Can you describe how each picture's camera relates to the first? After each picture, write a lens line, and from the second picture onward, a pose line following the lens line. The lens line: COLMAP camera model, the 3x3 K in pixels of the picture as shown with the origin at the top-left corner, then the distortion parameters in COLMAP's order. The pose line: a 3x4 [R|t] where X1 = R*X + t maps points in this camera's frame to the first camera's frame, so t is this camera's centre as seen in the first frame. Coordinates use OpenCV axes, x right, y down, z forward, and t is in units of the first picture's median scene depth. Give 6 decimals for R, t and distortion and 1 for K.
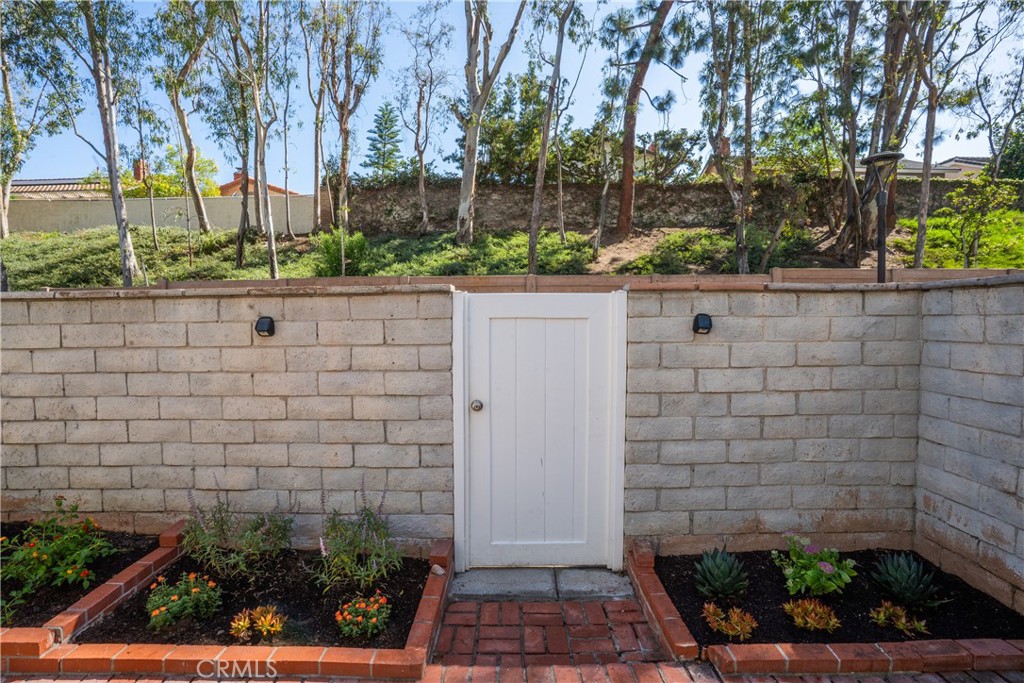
lens RADIAL K [[498.6, 0, 509.2], [0, 498.6, 337.9], [0, 0, 1]] dist [-0.069961, 0.029930]
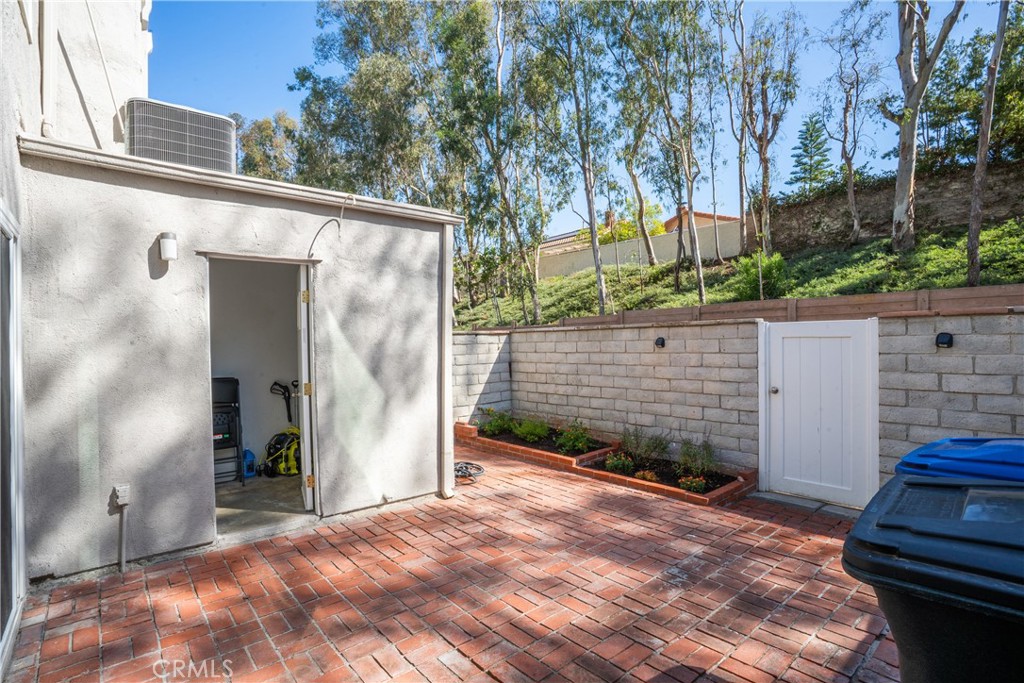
lens RADIAL K [[498.6, 0, 509.2], [0, 498.6, 337.9], [0, 0, 1]] dist [-0.069961, 0.029930]
pose [[0.657921, -0.007510, -0.753050, 0.107823], [-0.011500, 0.999734, -0.020017, 0.000848], [0.752999, 0.021829, 0.657659, -0.136220]]
